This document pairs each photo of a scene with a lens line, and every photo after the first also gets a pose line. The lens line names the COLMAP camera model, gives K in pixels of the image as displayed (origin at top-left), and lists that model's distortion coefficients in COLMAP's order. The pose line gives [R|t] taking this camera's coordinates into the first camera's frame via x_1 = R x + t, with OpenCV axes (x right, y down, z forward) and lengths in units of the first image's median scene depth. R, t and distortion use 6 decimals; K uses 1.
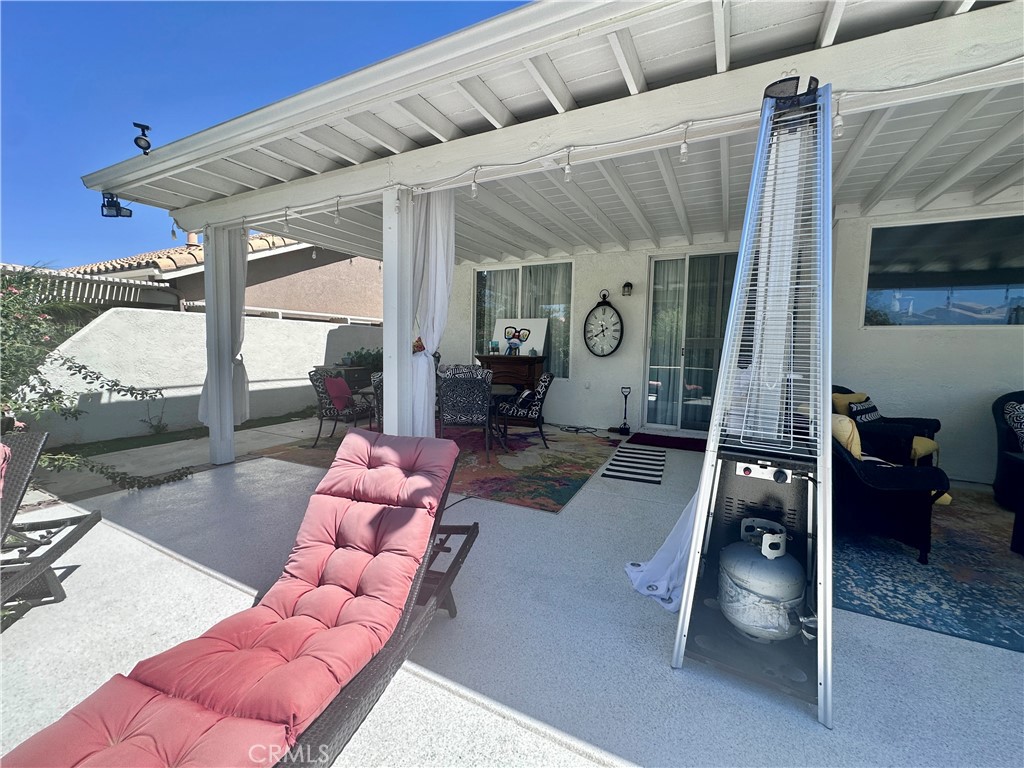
lens RADIAL K [[417.8, 0, 513.1], [0, 417.8, 373.1], [0, 0, 1]] dist [-0.000481, 0.000021]
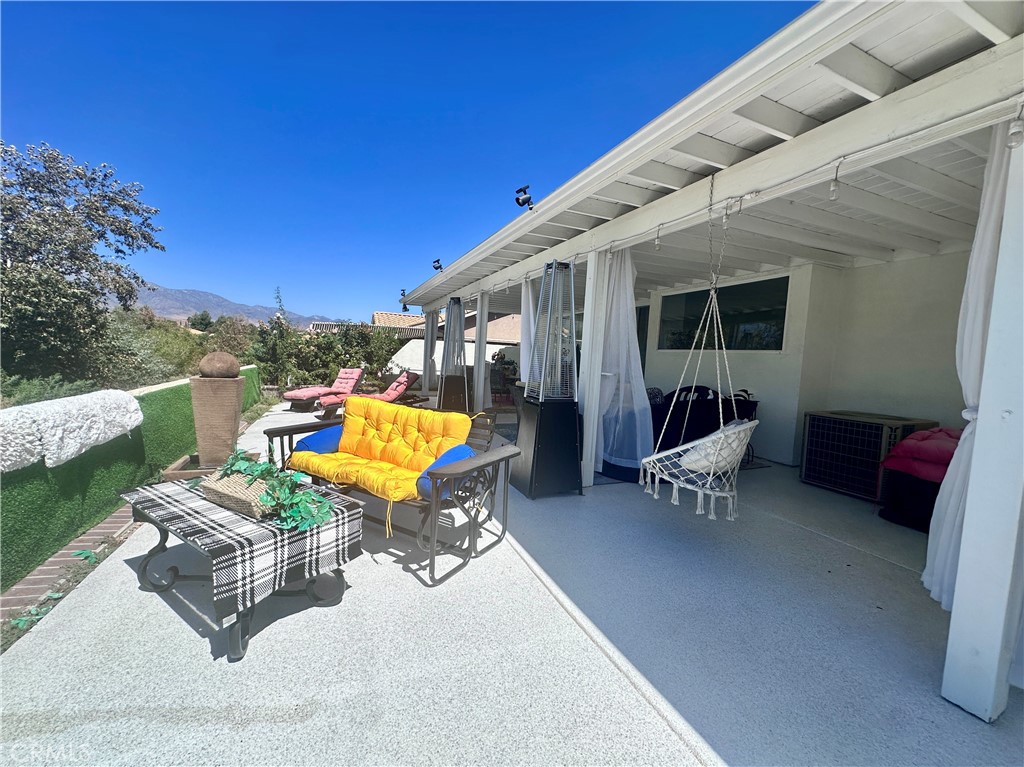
lens RADIAL K [[406.2, 0, 512.0], [0, 406.2, 383.5], [0, 0, 1]] dist [-0.001075, -0.000013]
pose [[0.774738, 0.069608, -0.628440, 0.302577], [-0.089902, 0.995951, -0.000516, 0.013577], [0.625859, 0.056897, 0.777858, -0.148734]]
